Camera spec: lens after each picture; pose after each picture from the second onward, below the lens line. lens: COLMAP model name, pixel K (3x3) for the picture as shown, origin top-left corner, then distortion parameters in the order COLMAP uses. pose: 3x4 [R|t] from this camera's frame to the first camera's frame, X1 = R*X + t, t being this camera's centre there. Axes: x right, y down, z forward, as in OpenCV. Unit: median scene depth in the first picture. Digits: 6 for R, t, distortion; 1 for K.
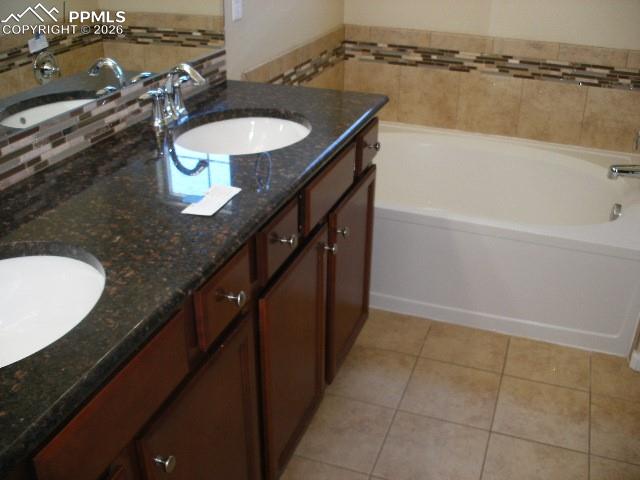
lens RADIAL K [[677.9, 0, 320.5], [0, 677.9, 244.3], [0, 0, 1]] dist [-0.142943, 0.000000]
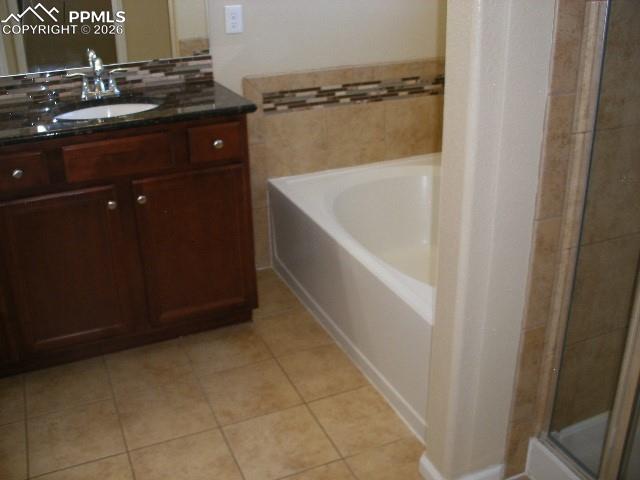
lens RADIAL K [[677.9, 0, 319.2], [0, 677.9, 238.8], [0, 0, 1]] dist [-0.142943, 0.000000]
pose [[0.677150, 0.263959, -0.686872, 0.966733], [-0.303688, 0.950492, 0.065877, -0.110802], [0.670255, 0.163986, 0.723786, 0.290144]]
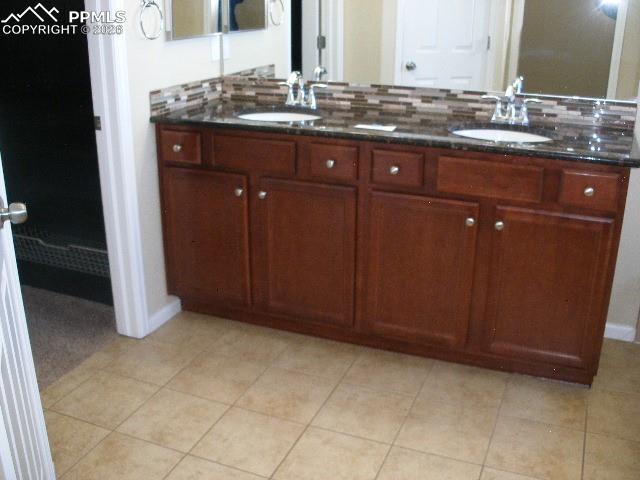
lens RADIAL K [[677.9, 0, 319.6], [0, 677.9, 239.6], [0, 0, 1]] dist [-0.142943, 0.000000]
pose [[-0.056815, 0.327832, -0.943026, 1.070580], [-0.455961, 0.831774, 0.316627, -0.204848], [0.888185, 0.447972, 0.102221, 0.503200]]
